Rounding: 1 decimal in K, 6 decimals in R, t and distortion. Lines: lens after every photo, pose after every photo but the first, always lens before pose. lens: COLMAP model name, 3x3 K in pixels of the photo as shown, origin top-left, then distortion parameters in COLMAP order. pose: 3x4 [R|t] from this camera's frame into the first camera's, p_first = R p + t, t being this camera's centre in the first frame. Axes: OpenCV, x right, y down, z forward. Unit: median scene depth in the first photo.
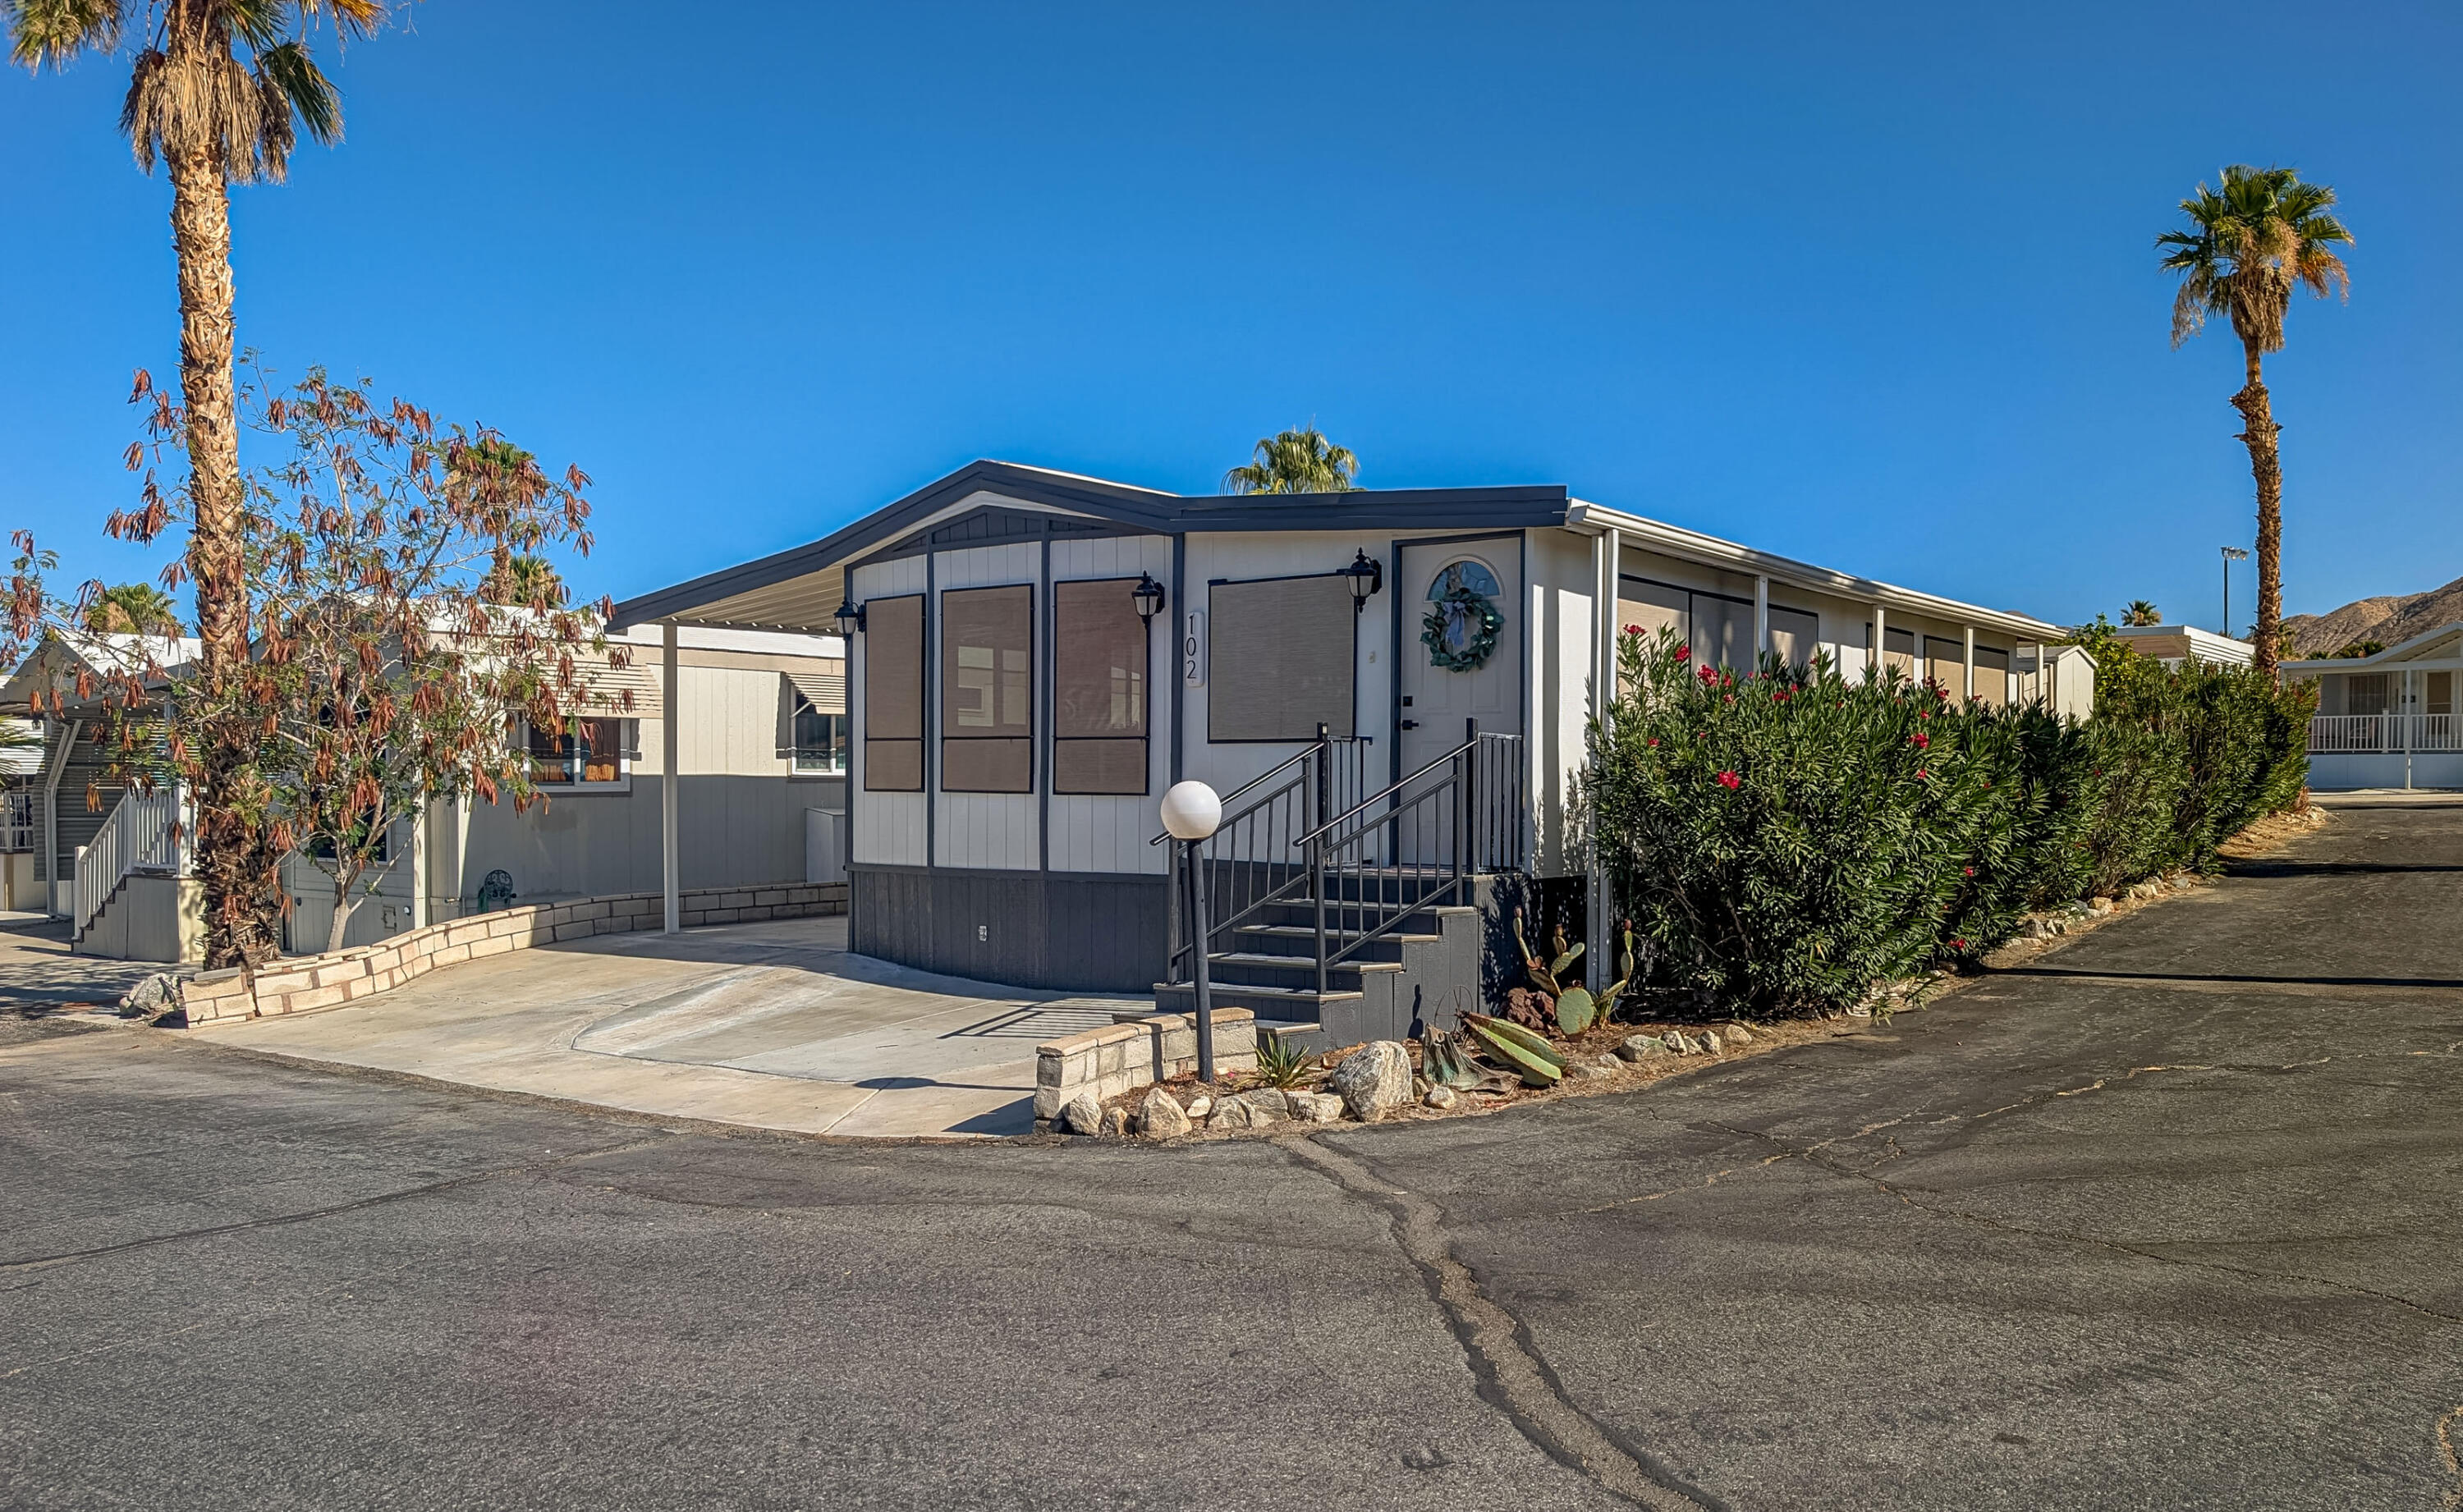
lens RADIAL K [[2066.3, 0, 1296.9], [0, 2066.3, 844.6], [0, 0, 1]] dist [-0.012856, 0.000216]
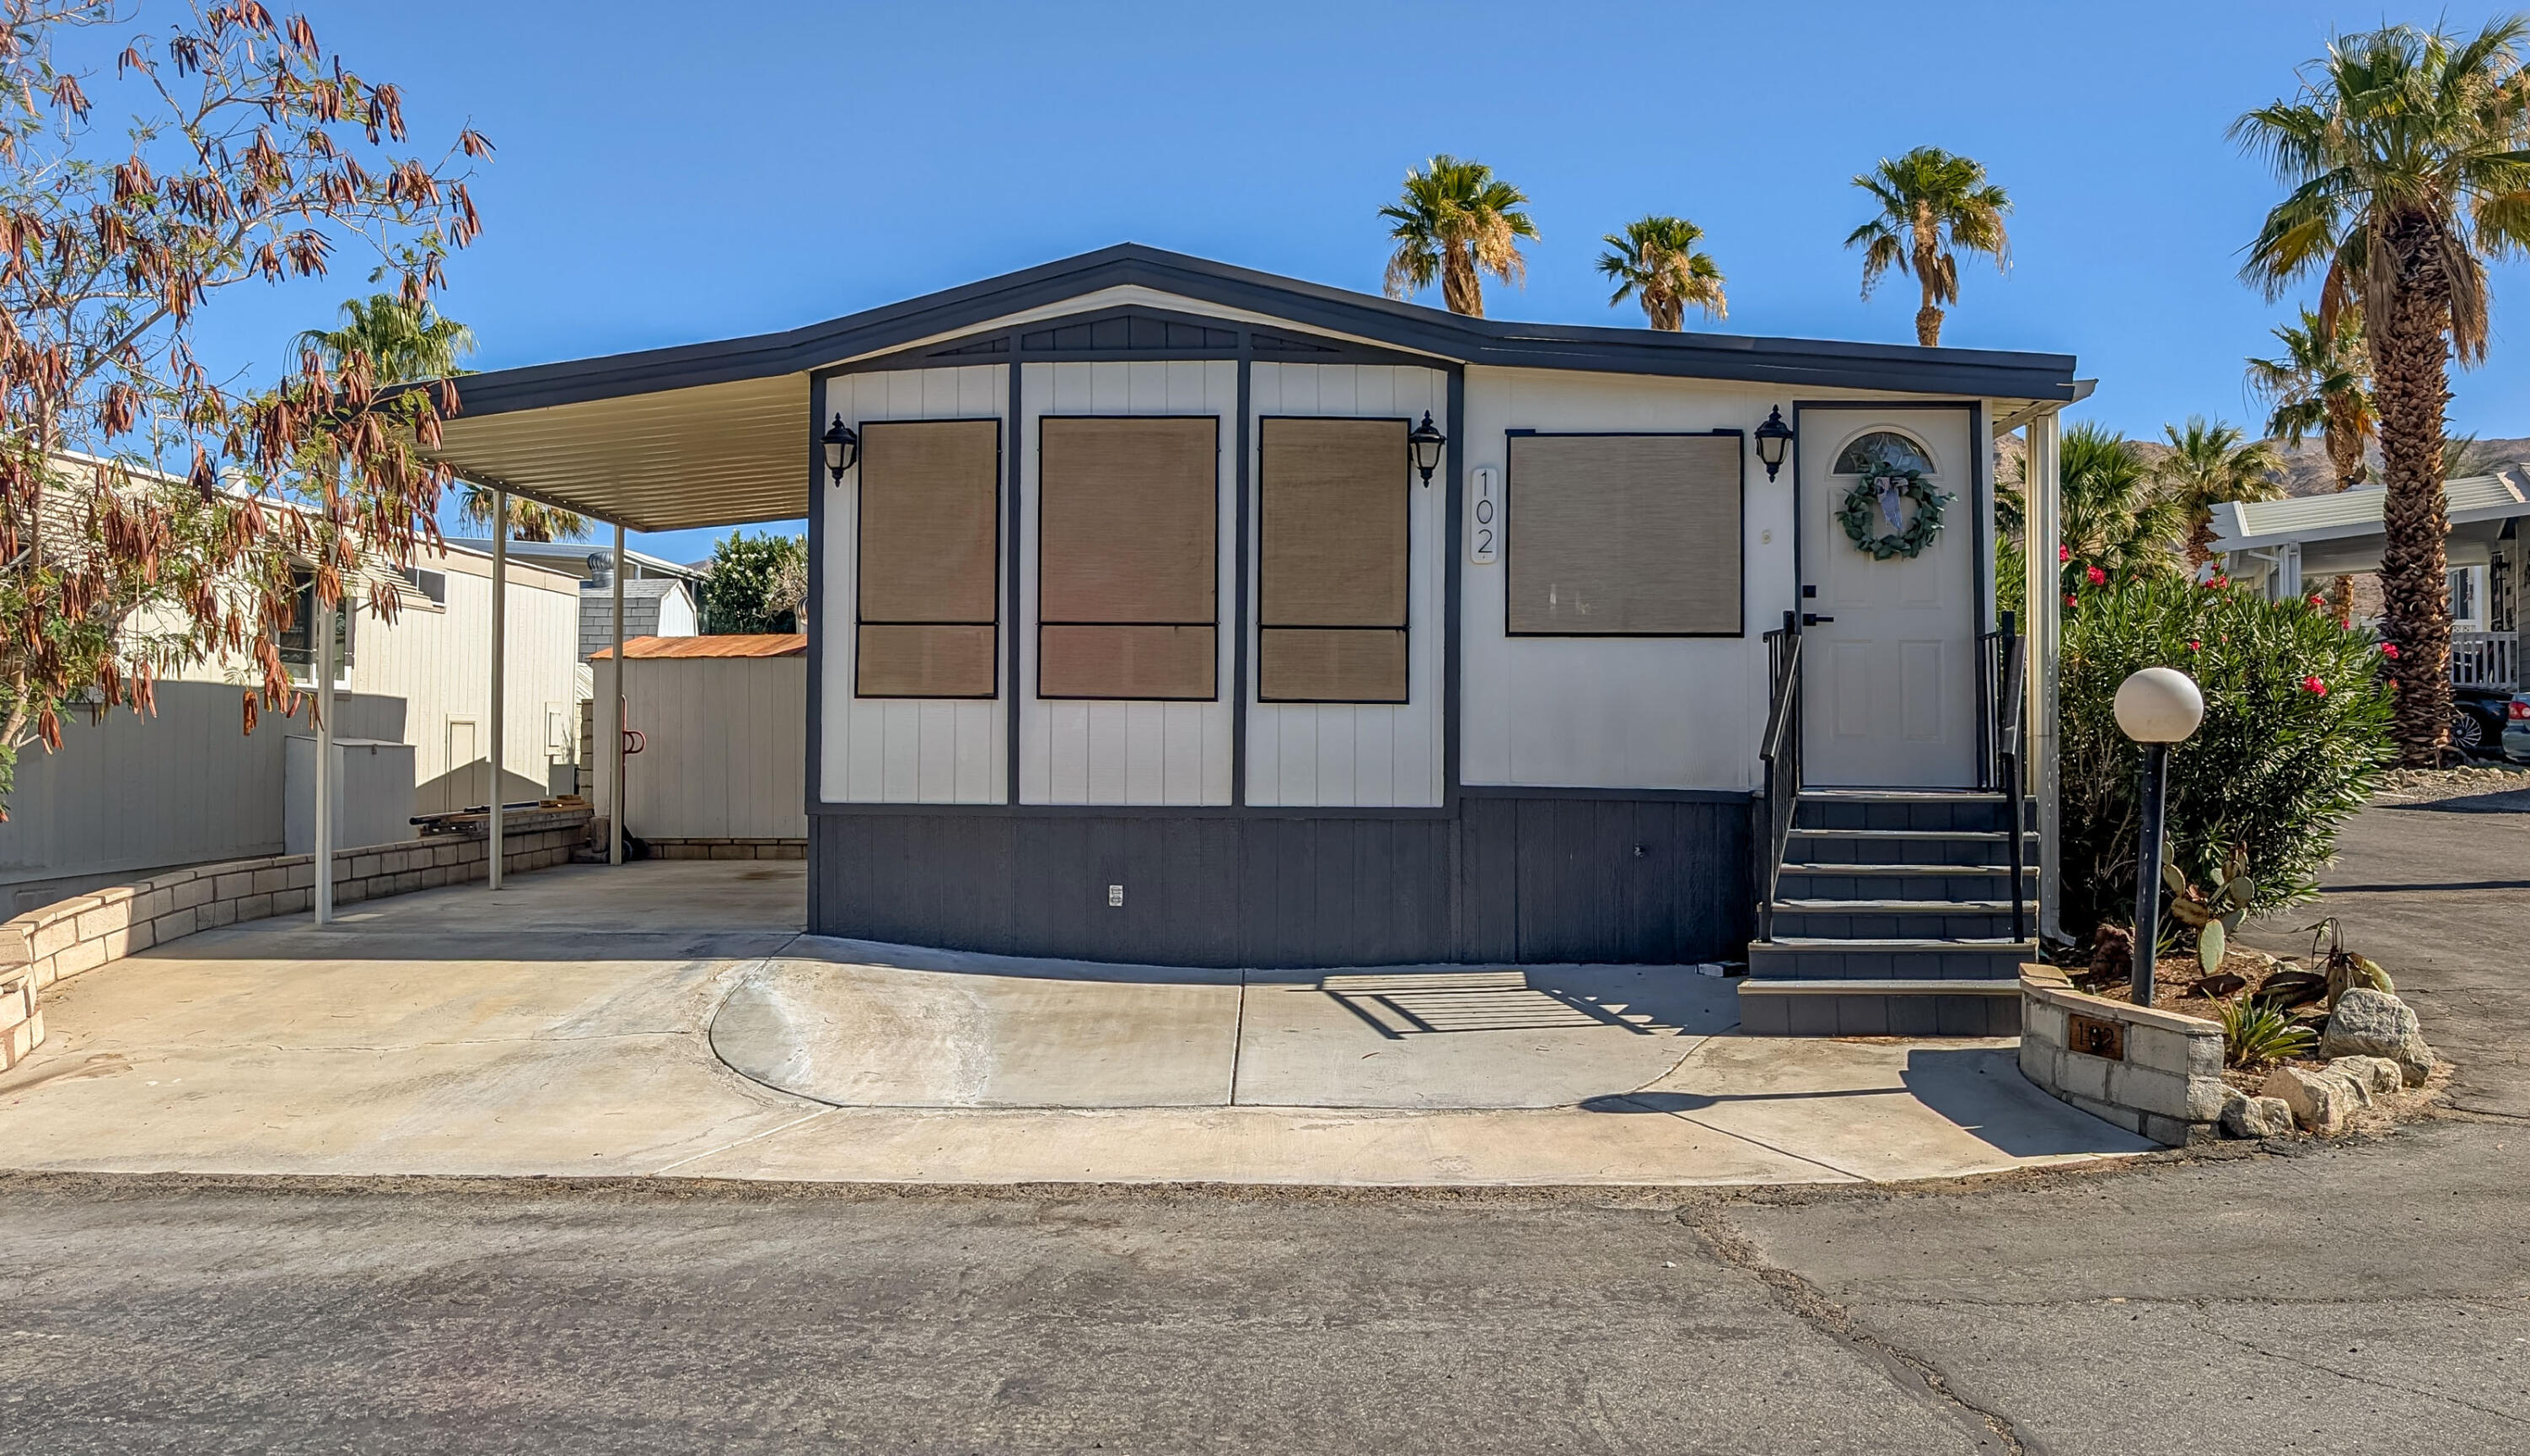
lens RADIAL K [[2084.7, 0, 1256.0], [0, 2084.7, 722.9], [0, 0, 1]] dist [-0.020597, 0.026361]
pose [[0.824423, 0.008478, 0.565910, -0.525805], [0.013225, 0.999326, -0.034237, 0.008502], [-0.565819, 0.035710, 0.823756, 0.374513]]
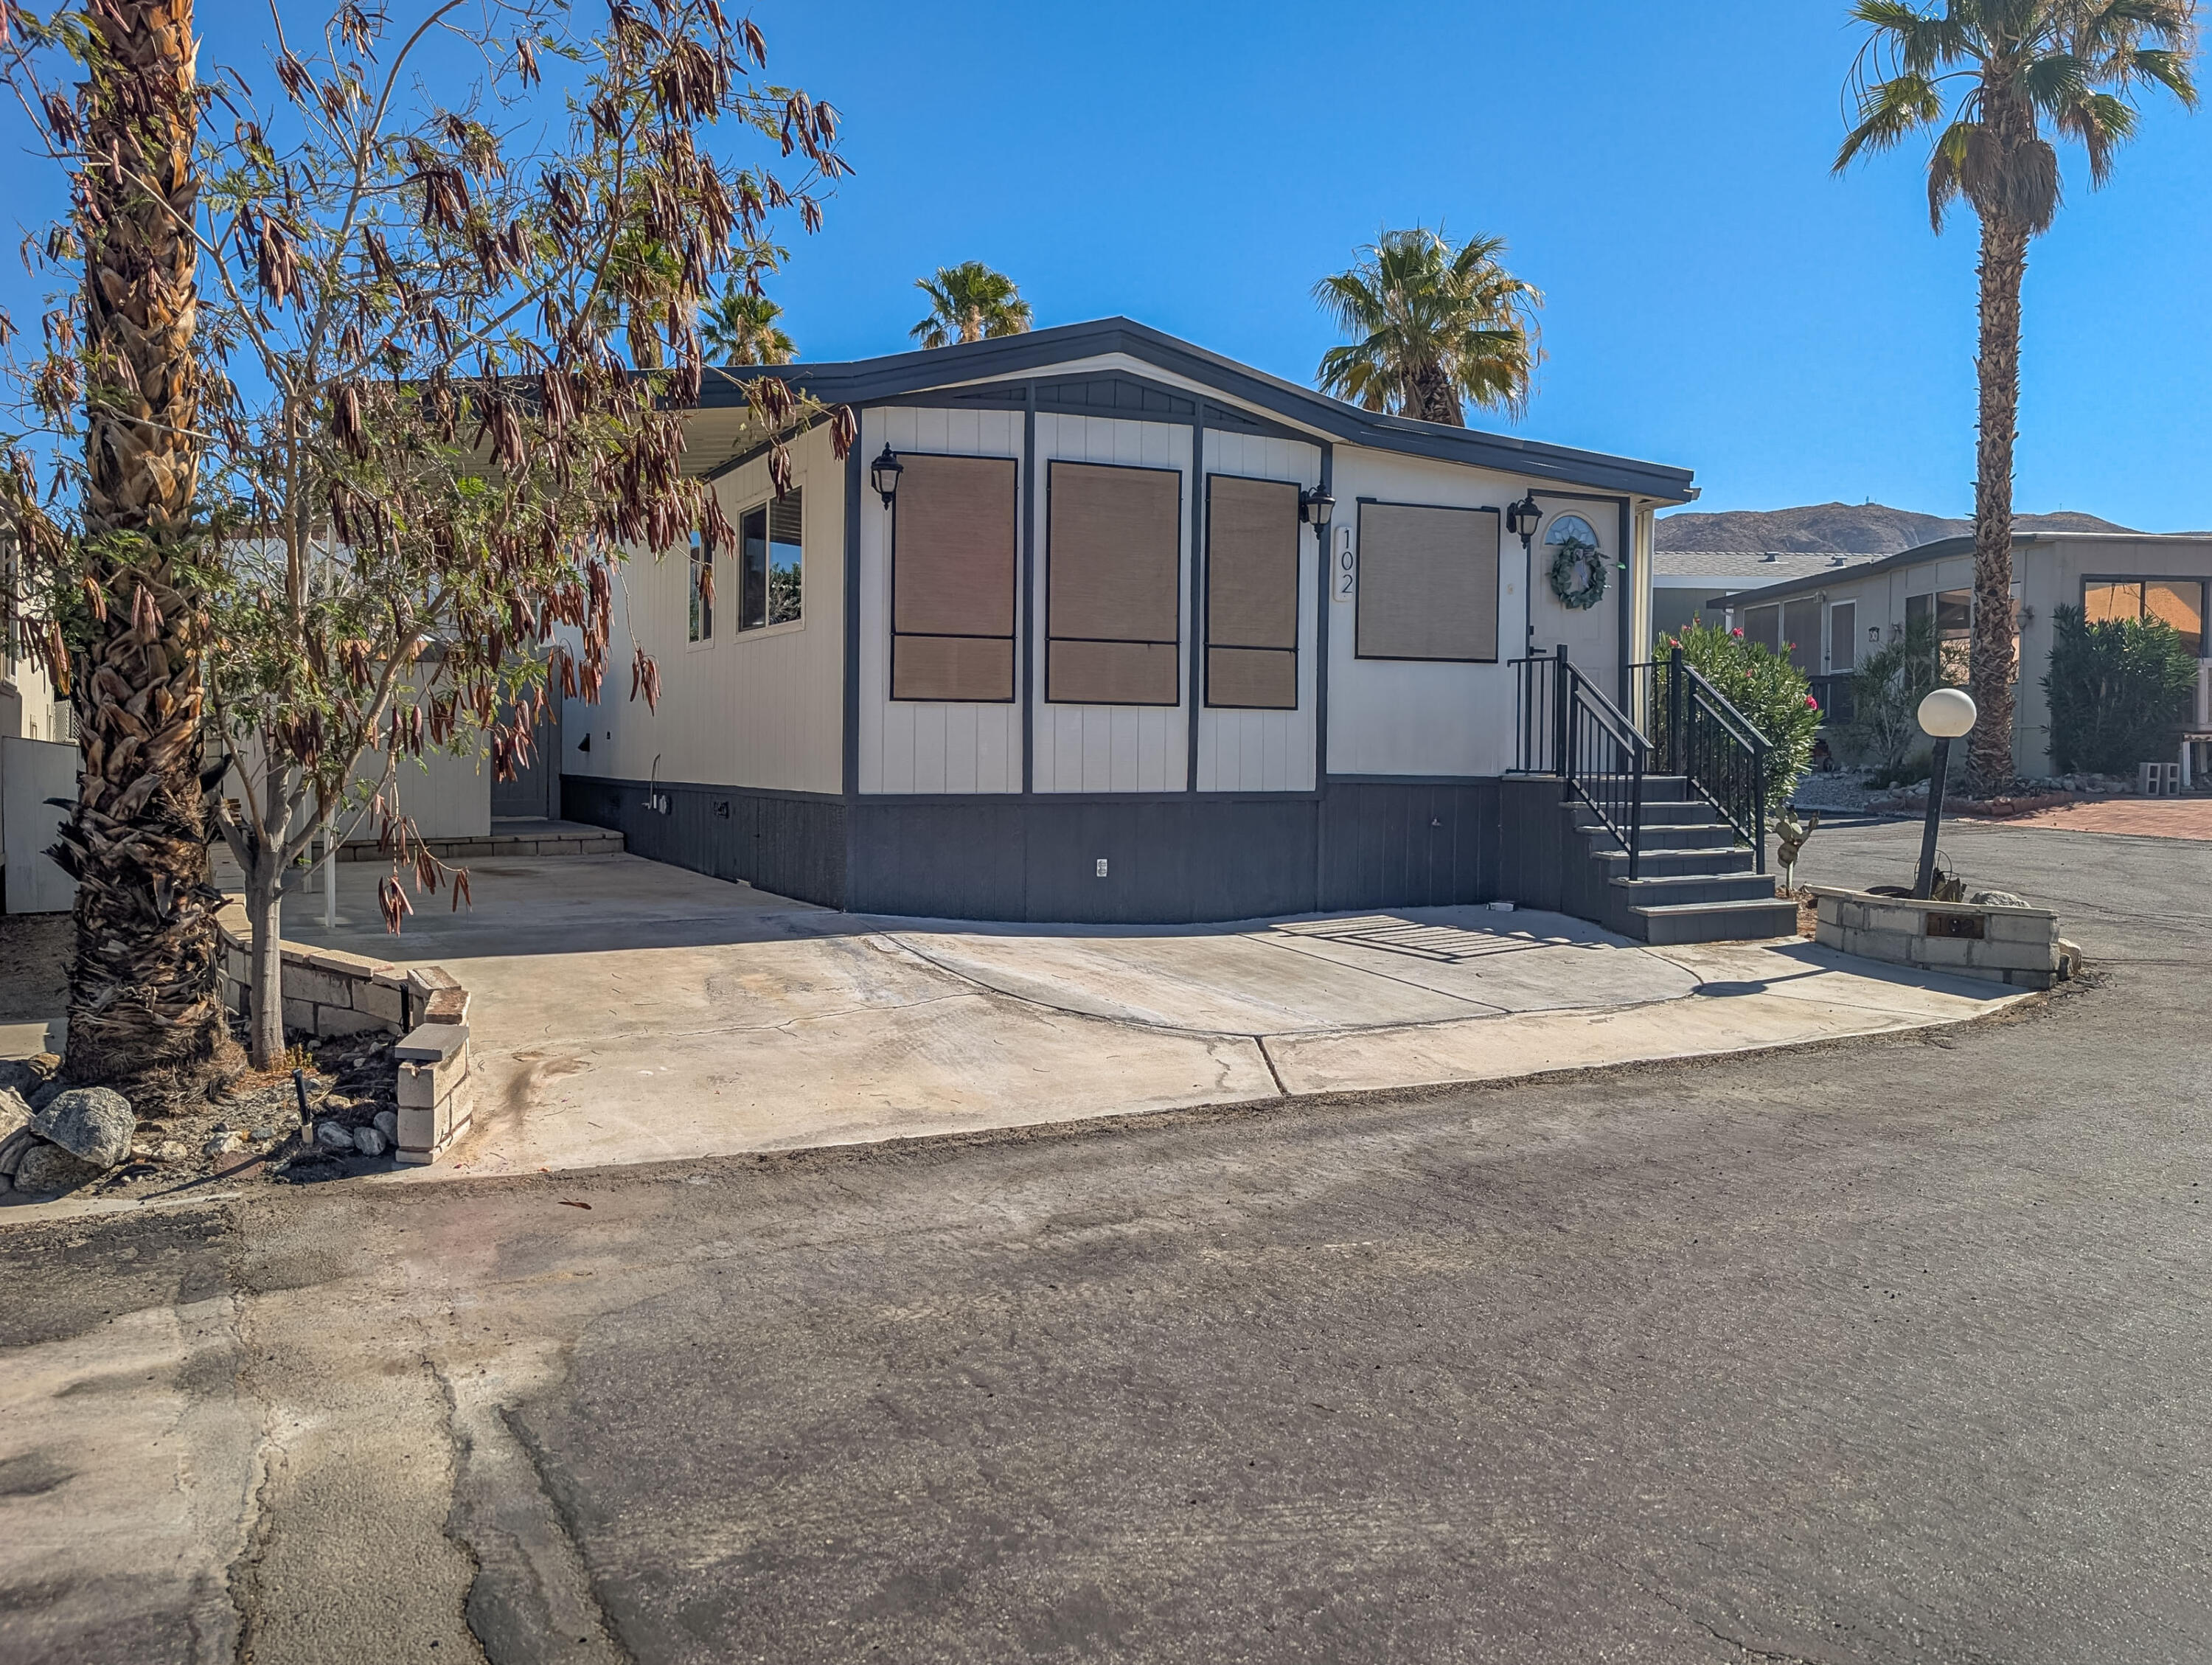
lens RADIAL K [[1823.2, 0, 989.0], [0, 1823.2, 858.5], [0, 0, 1]] dist [-0.049405, -0.005318]
pose [[0.452085, -0.051377, 0.890494, -0.855729], [0.026171, 0.998674, 0.044332, 0.004068], [-0.891591, 0.003263, 0.452830, 0.701630]]
